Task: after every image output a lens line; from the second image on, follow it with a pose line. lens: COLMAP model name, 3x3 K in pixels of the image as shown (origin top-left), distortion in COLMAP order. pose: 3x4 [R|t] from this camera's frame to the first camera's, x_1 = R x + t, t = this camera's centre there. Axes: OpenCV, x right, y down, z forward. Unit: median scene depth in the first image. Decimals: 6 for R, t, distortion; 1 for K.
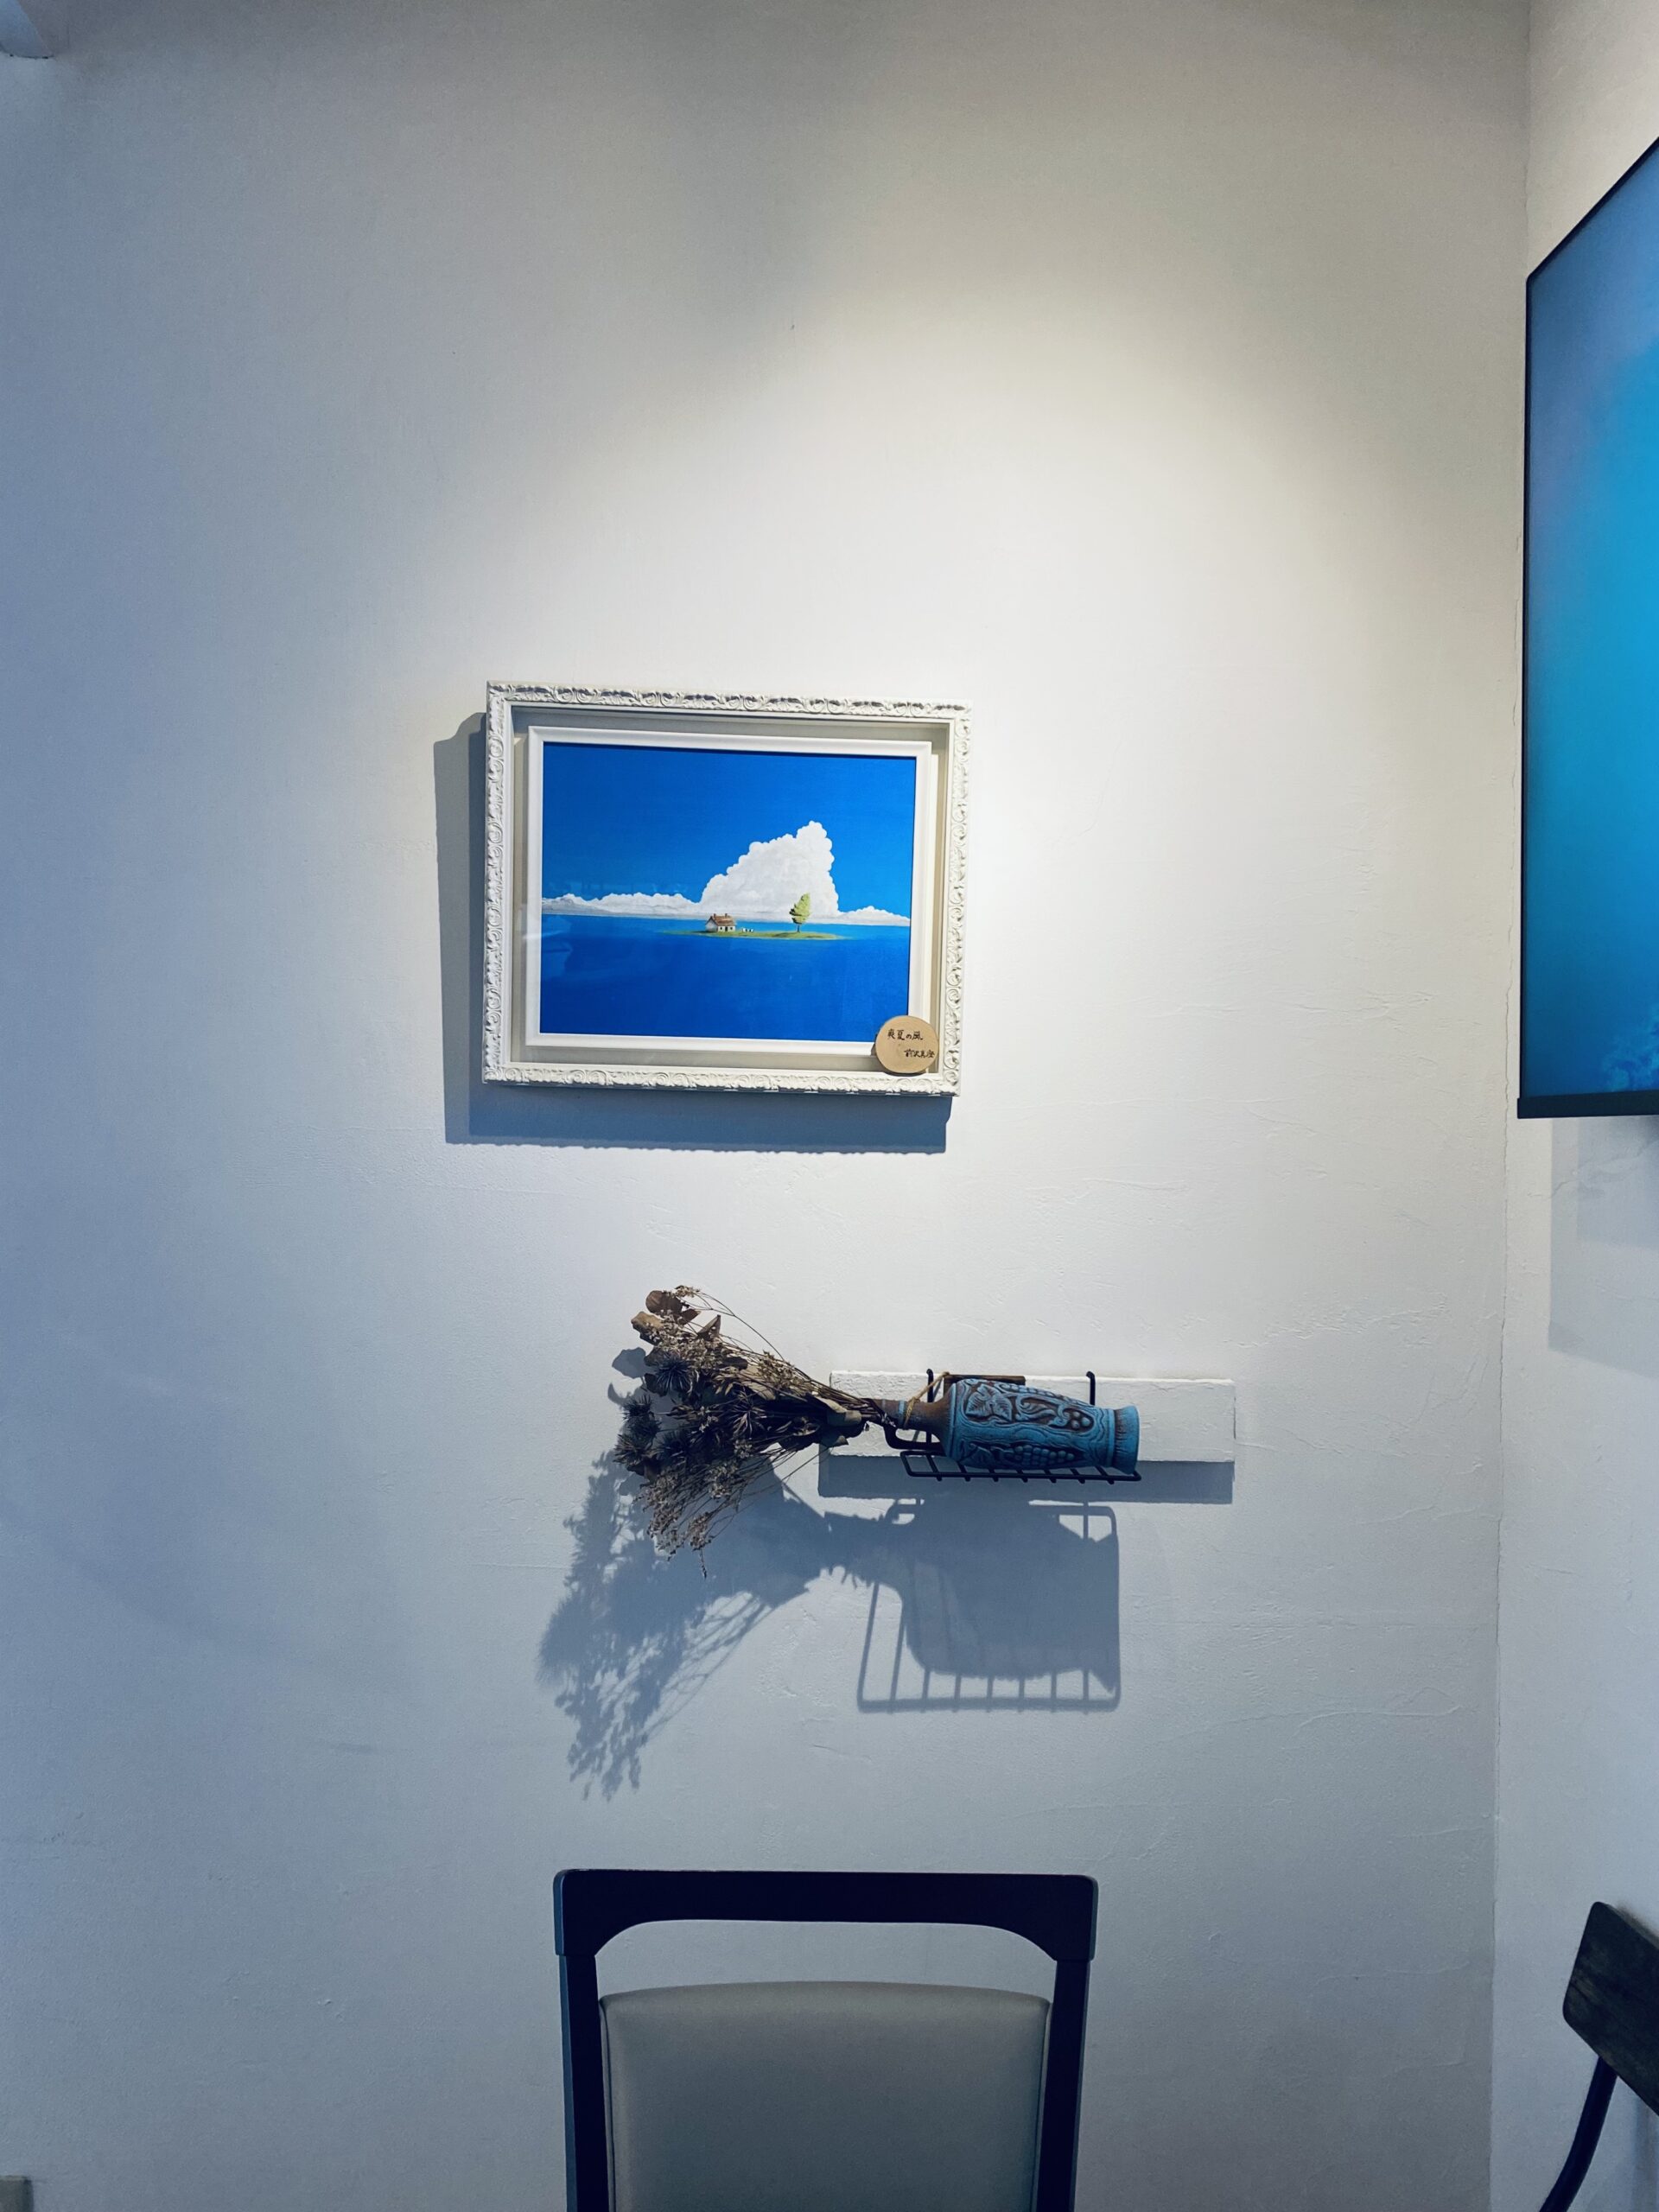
lens RADIAL K [[1706.0, 0, 829.5], [0, 1706.0, 1106.0], [0, 0, 1]] dist [0.077851, -0.139498]
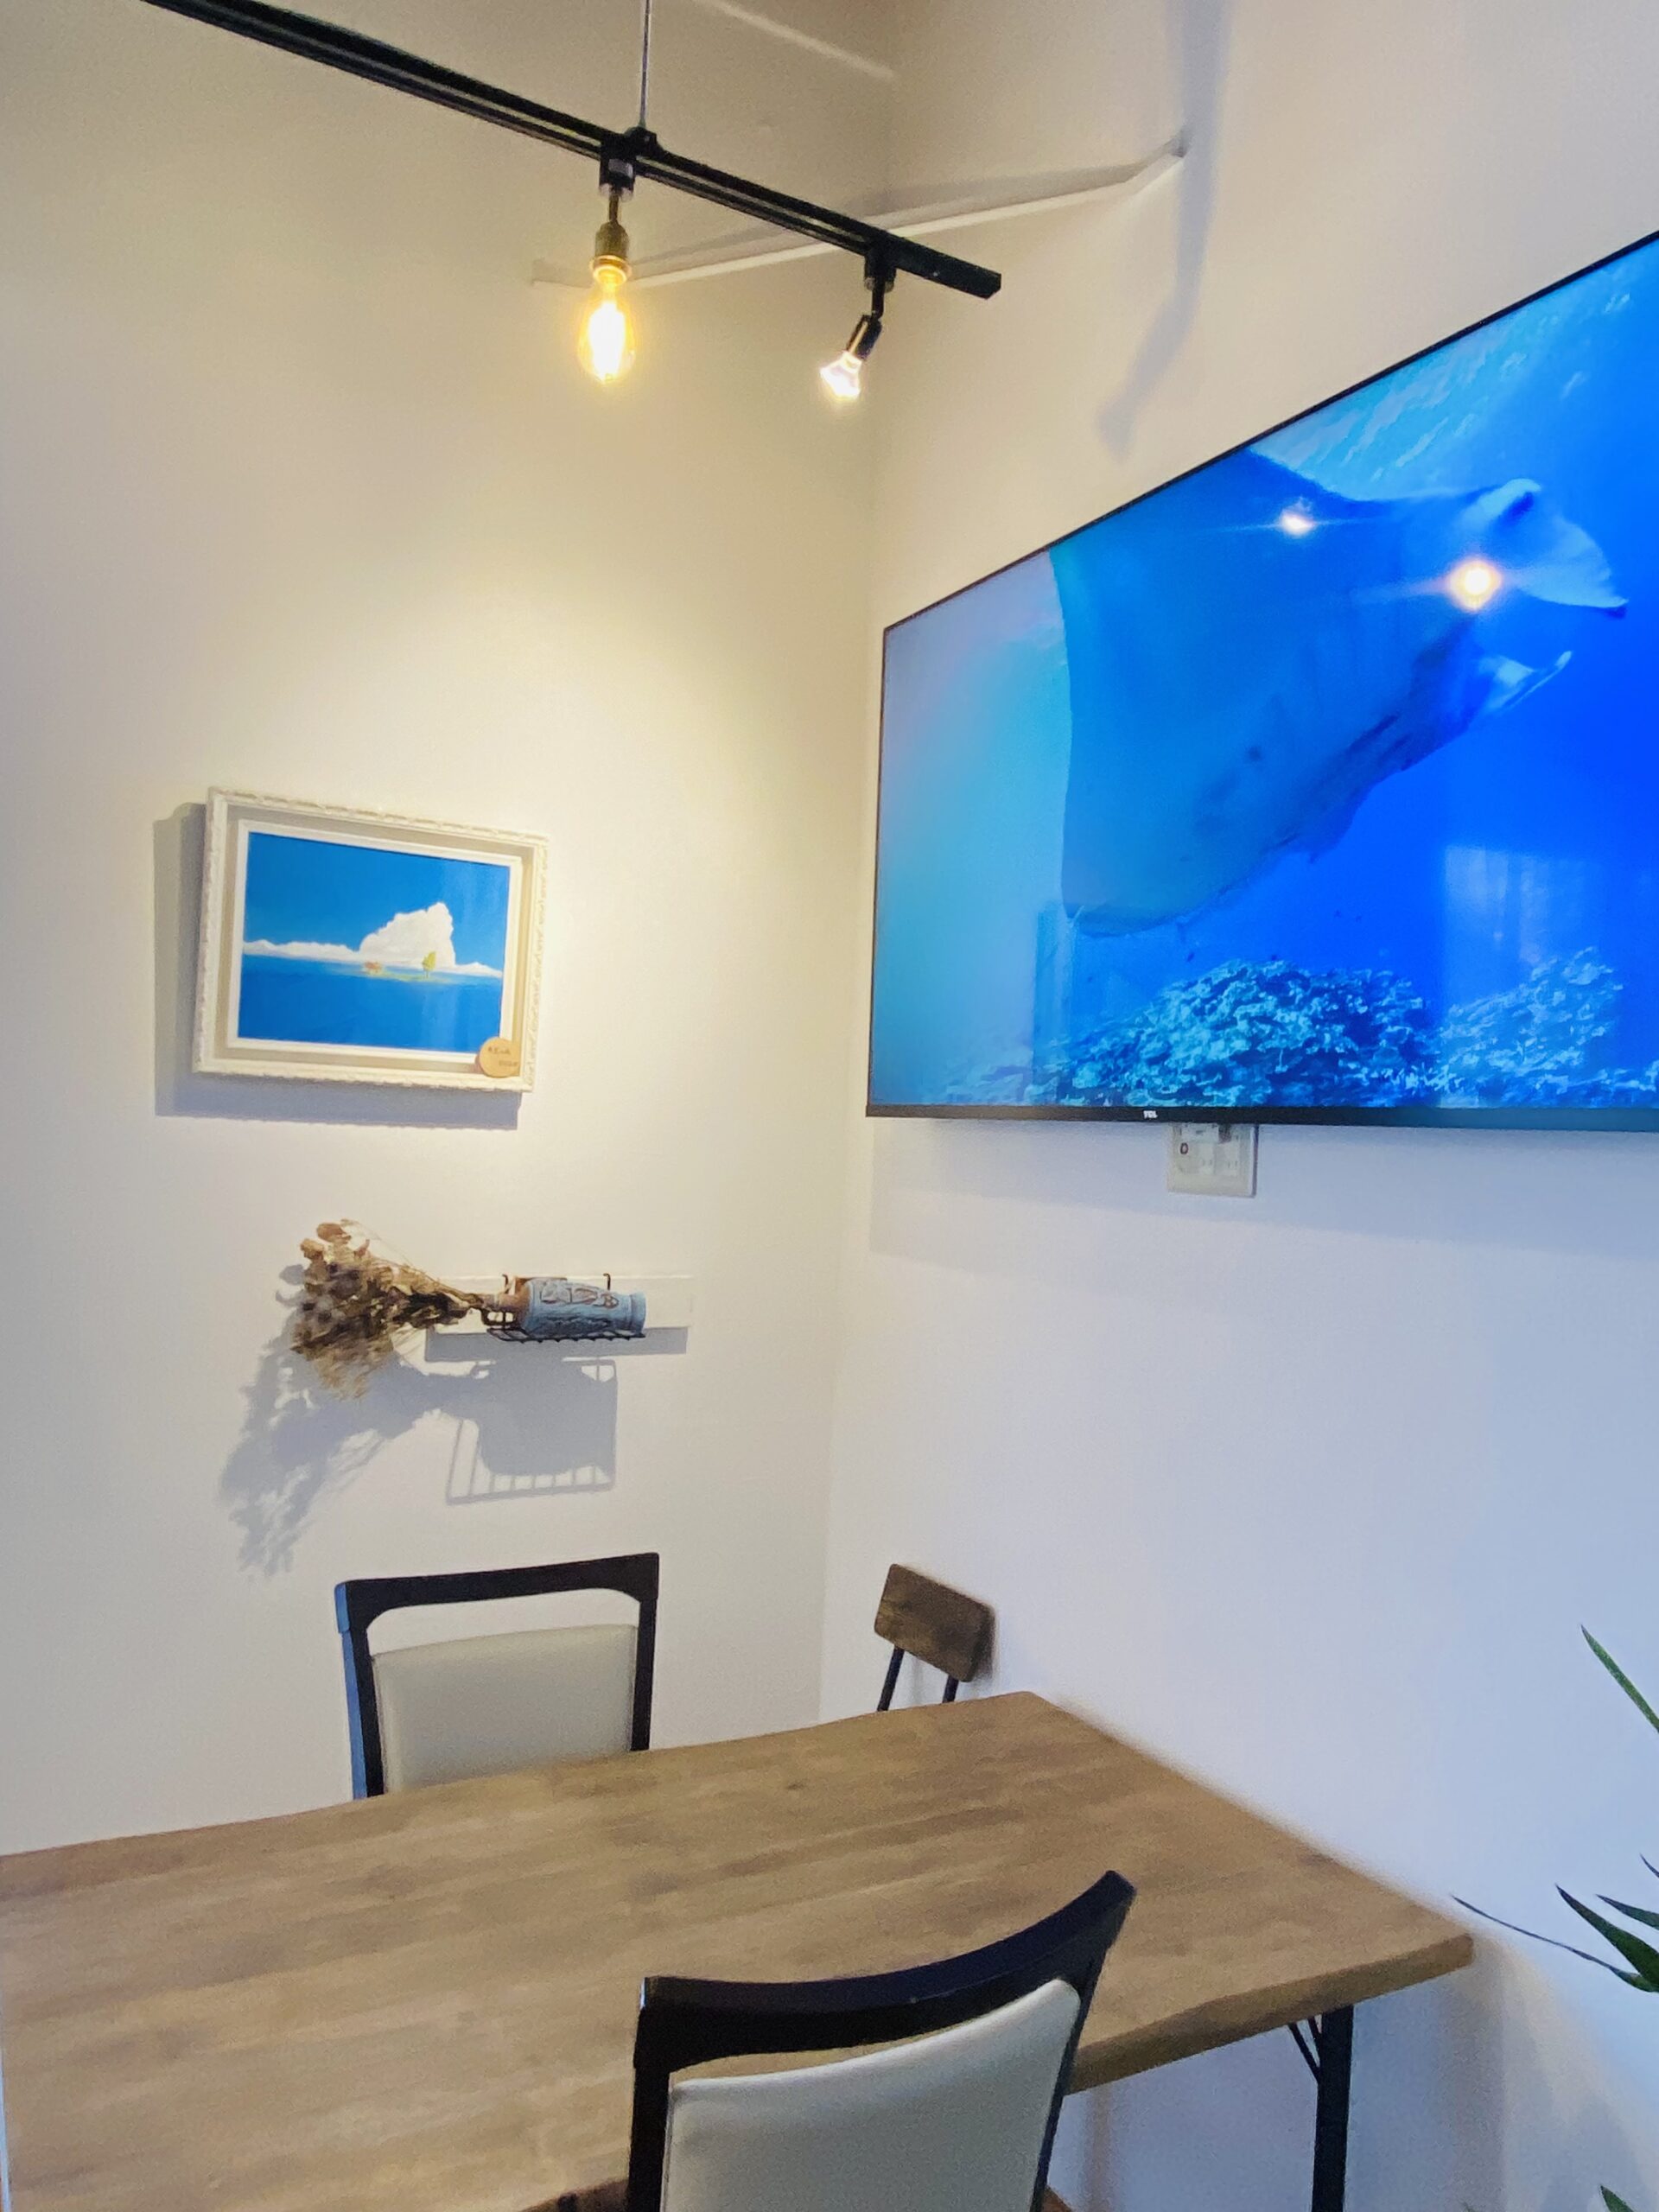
lens RADIAL K [[1566.5, 0, 829.5], [0, 1566.5, 1106.0], [0, 0, 1]] dist [0.000691, -0.000447]
pose [[0.892420, 0.025113, 0.450505, -0.311272], [-0.032261, 0.999446, 0.008194, -0.013664], [-0.450050, -0.021846, 0.892736, -0.353600]]
